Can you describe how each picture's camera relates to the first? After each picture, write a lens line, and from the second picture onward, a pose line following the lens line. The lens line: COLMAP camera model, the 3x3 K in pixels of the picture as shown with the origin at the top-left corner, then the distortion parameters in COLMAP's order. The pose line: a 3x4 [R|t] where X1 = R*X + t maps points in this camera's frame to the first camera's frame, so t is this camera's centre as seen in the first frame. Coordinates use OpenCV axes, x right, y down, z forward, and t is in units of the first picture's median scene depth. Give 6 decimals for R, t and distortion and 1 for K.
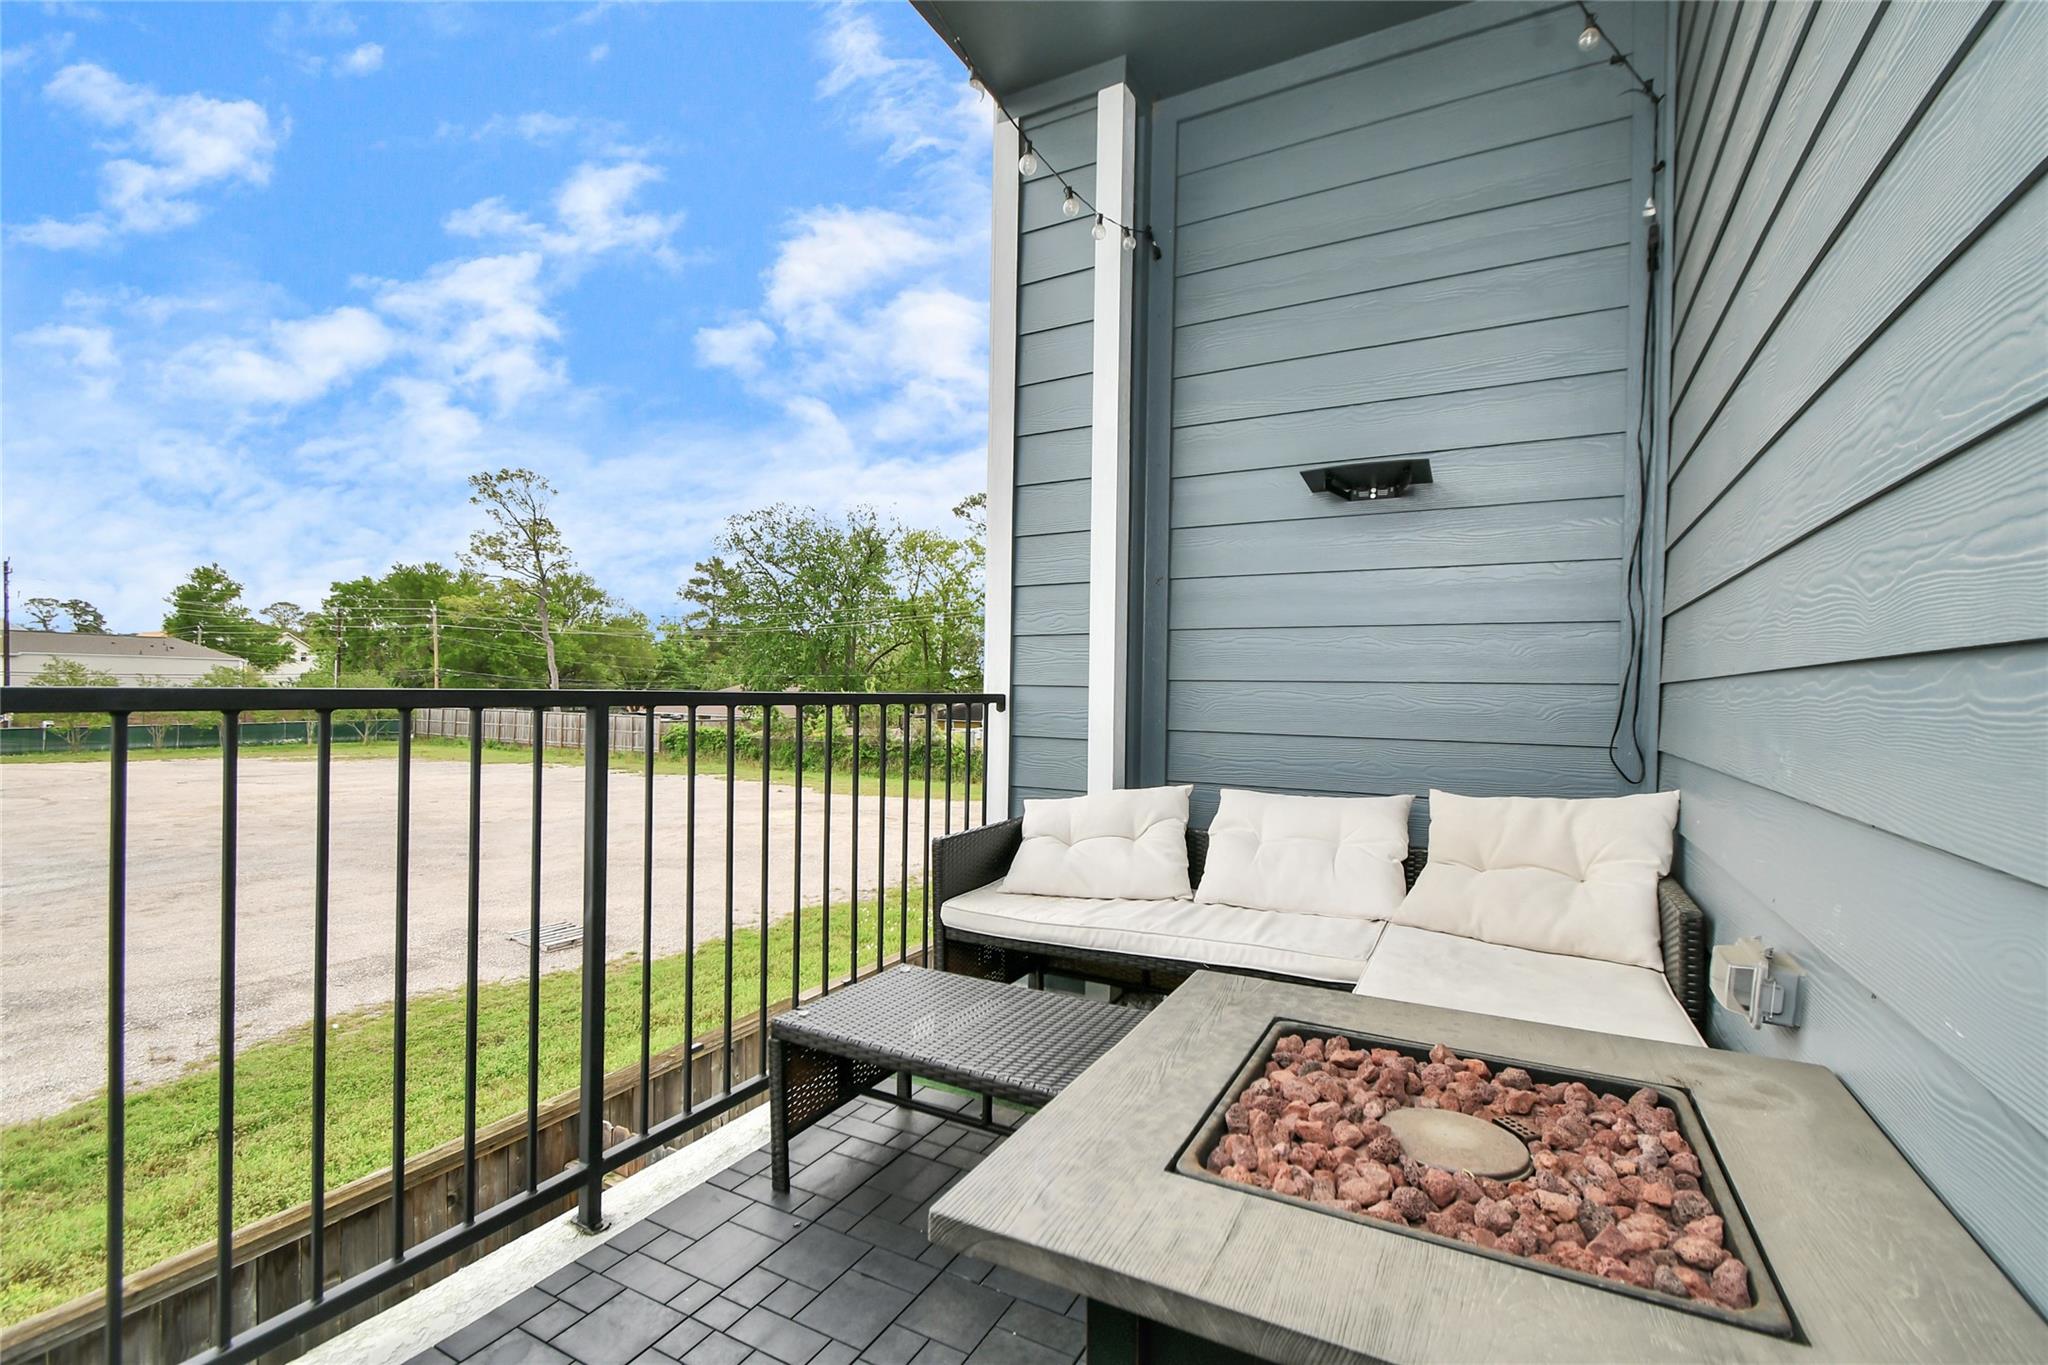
lens RADIAL K [[897.1, 0, 1022.0], [0, 897.1, 687.1], [0, 0, 1]] dist [-0.000306, 0.000080]
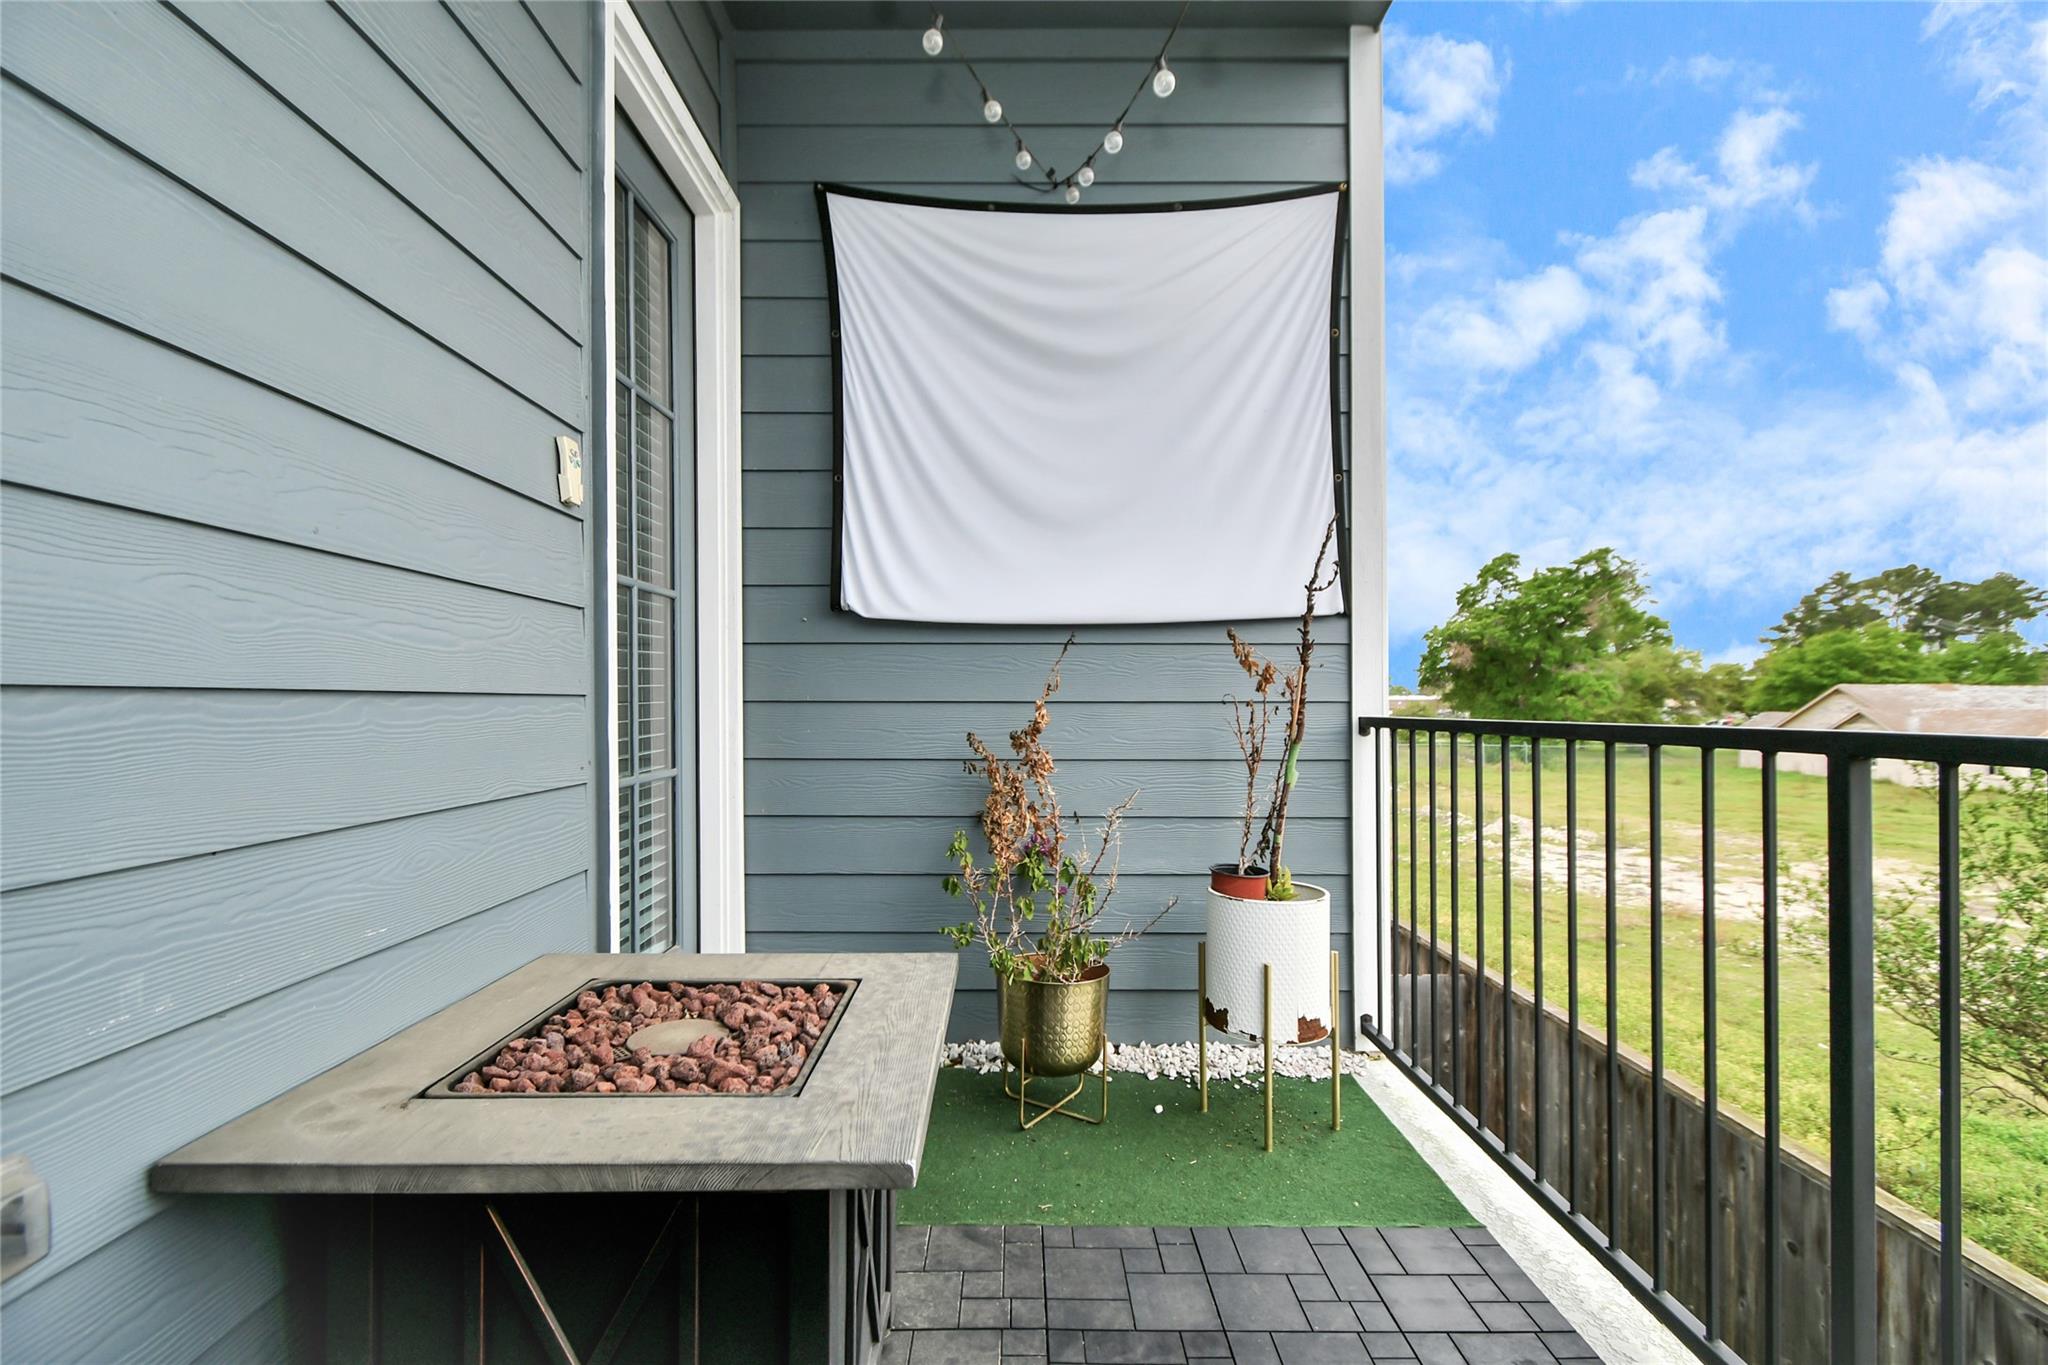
lens RADIAL K [[897.1, 0, 1022.0], [0, 897.1, 687.1], [0, 0, 1]] dist [-0.000306, 0.000080]
pose [[0.999771, -0.002592, -0.021228, -1.222375], [0.002576, 0.999996, -0.000790, 0.008133], [0.021230, 0.000736, 0.999774, 0.064308]]
